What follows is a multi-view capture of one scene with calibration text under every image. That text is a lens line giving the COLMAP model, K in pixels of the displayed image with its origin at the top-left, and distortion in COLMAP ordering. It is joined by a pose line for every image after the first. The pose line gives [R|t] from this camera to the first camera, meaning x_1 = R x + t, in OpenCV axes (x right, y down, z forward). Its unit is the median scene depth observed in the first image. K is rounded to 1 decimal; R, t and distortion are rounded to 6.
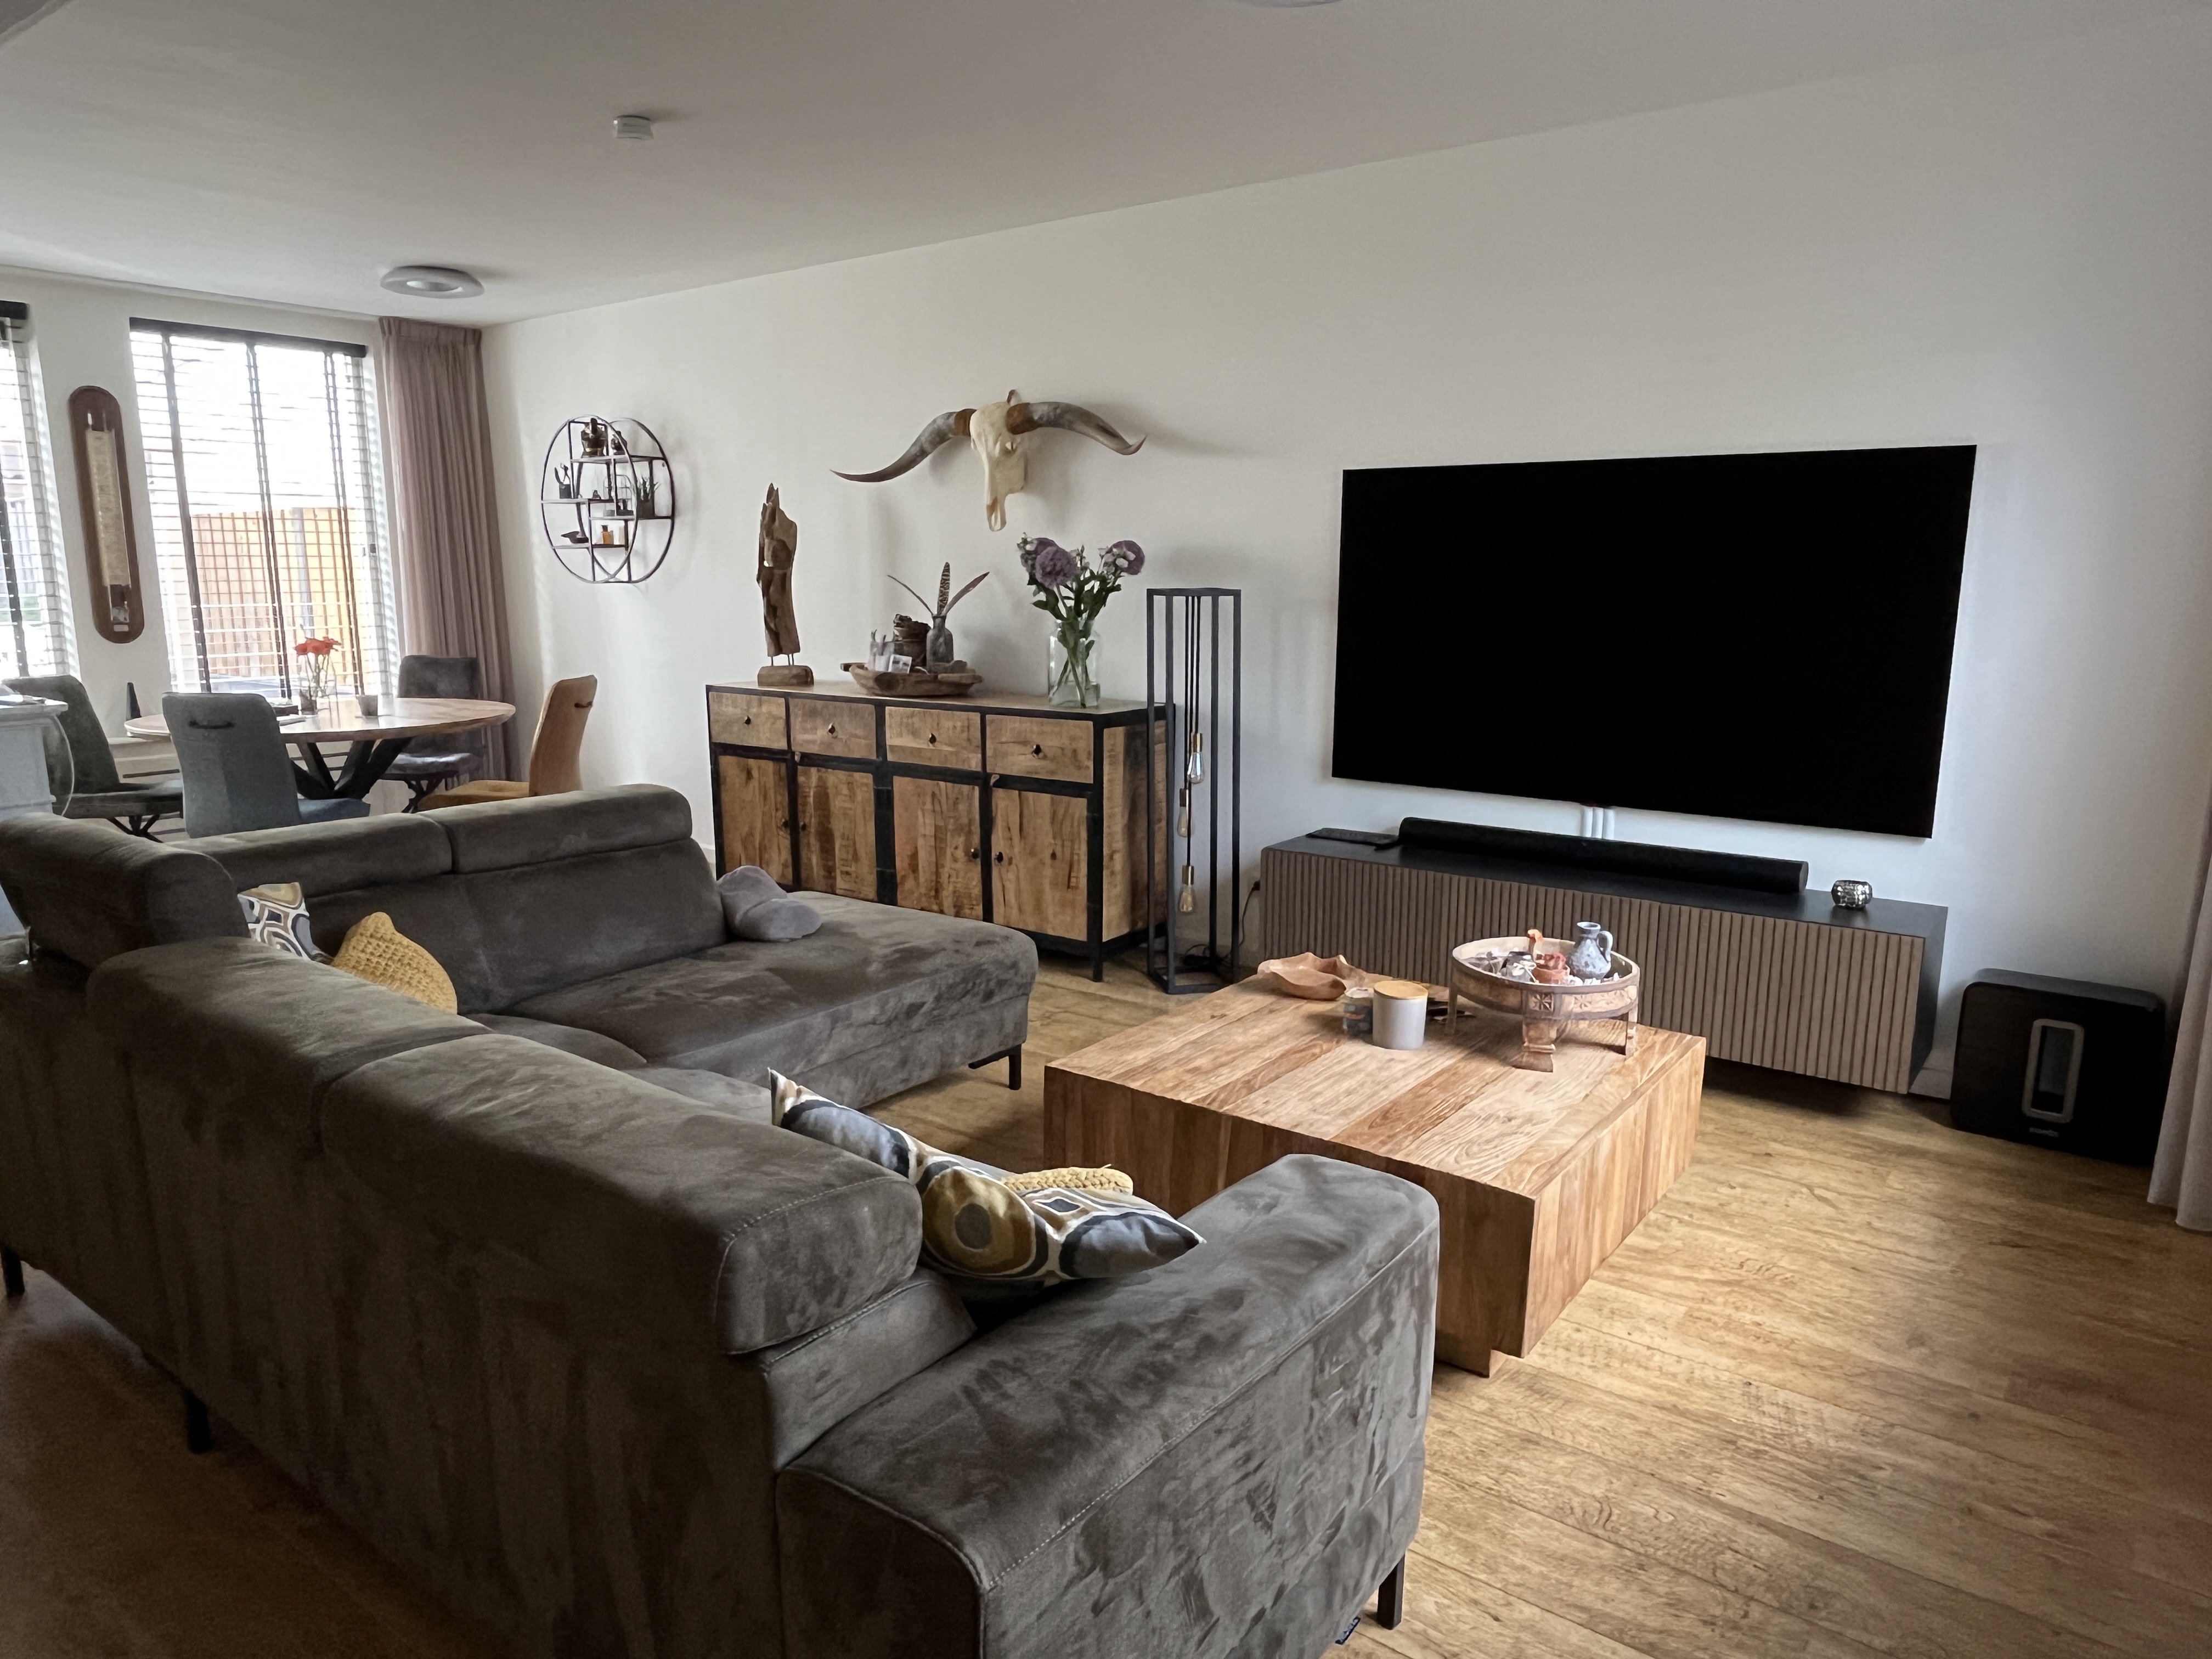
lens RADIAL K [[1434.4, 0, 1105.1], [0, 1434.4, 833.6], [0, 0, 1]] dist [-0.000473, 0.000363]
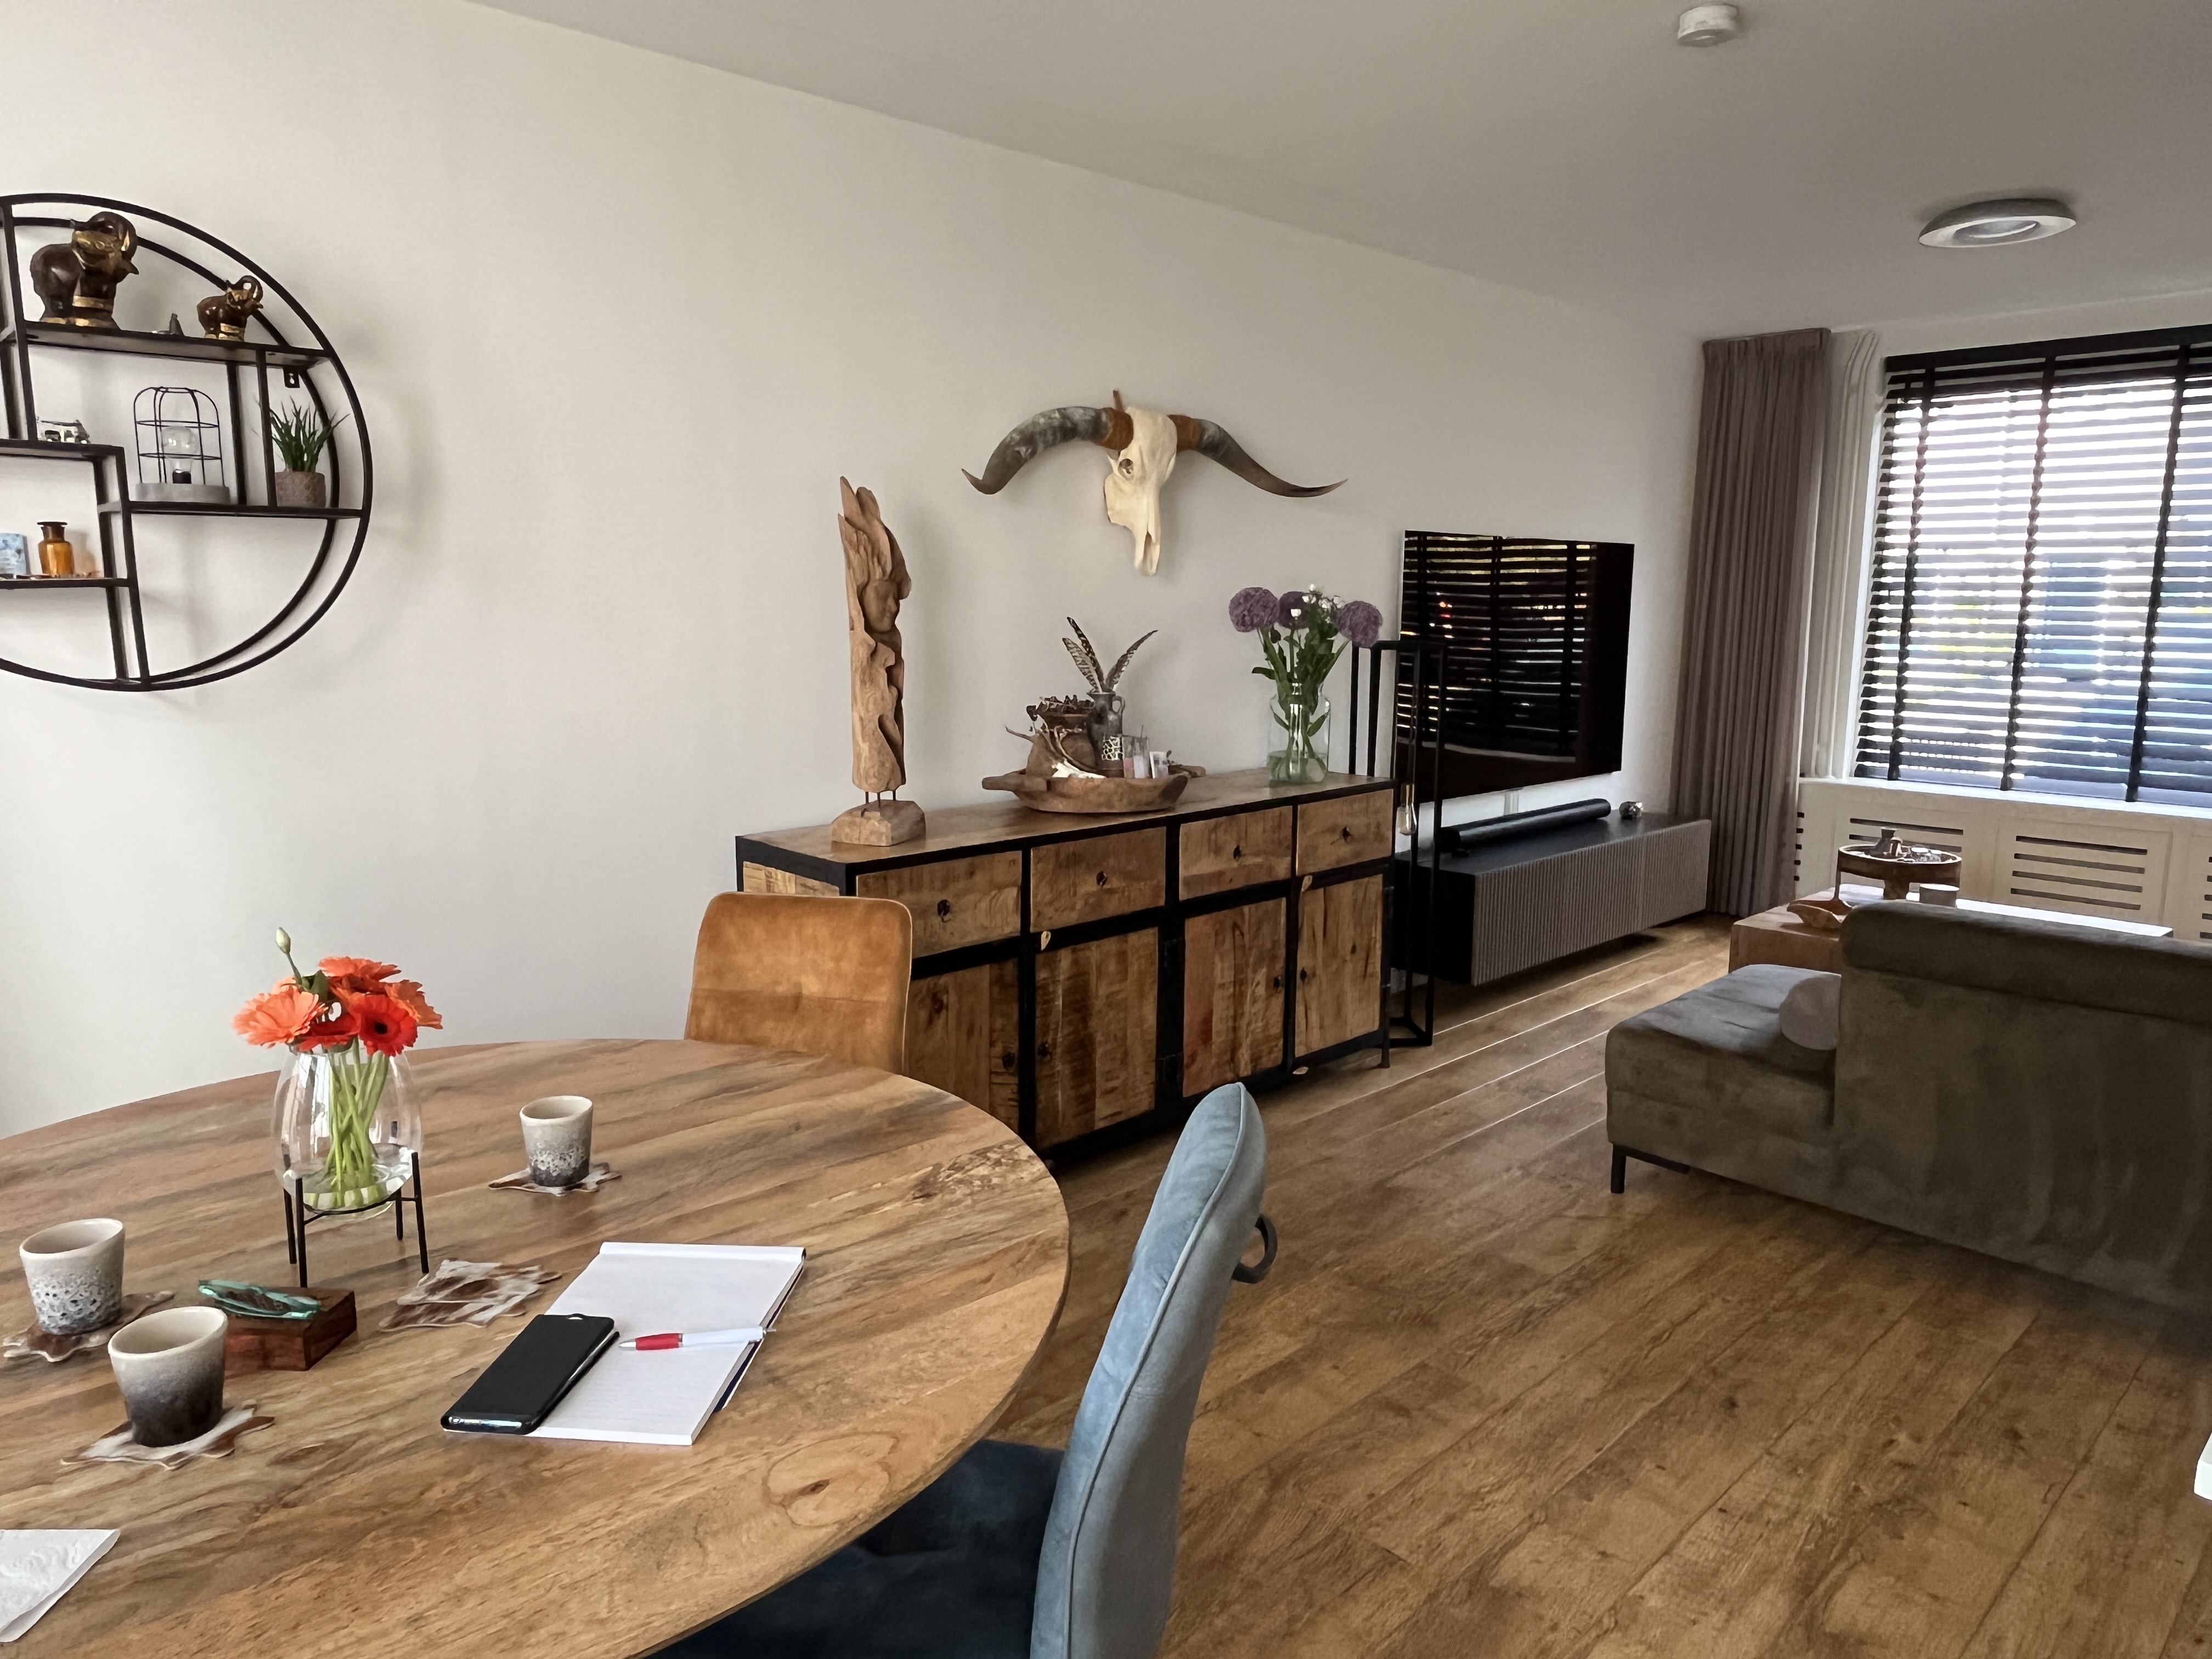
lens RADIAL K [[1434.4, 0, 1104.0], [0, 1434.4, 831.2], [0, 0, 1]] dist [-0.000473, 0.000363]
pose [[0.158993, -0.162265, 0.973854, -0.842694], [0.177990, 0.974950, 0.133389, -0.185798], [-0.971103, 0.152128, 0.183892, 0.909140]]
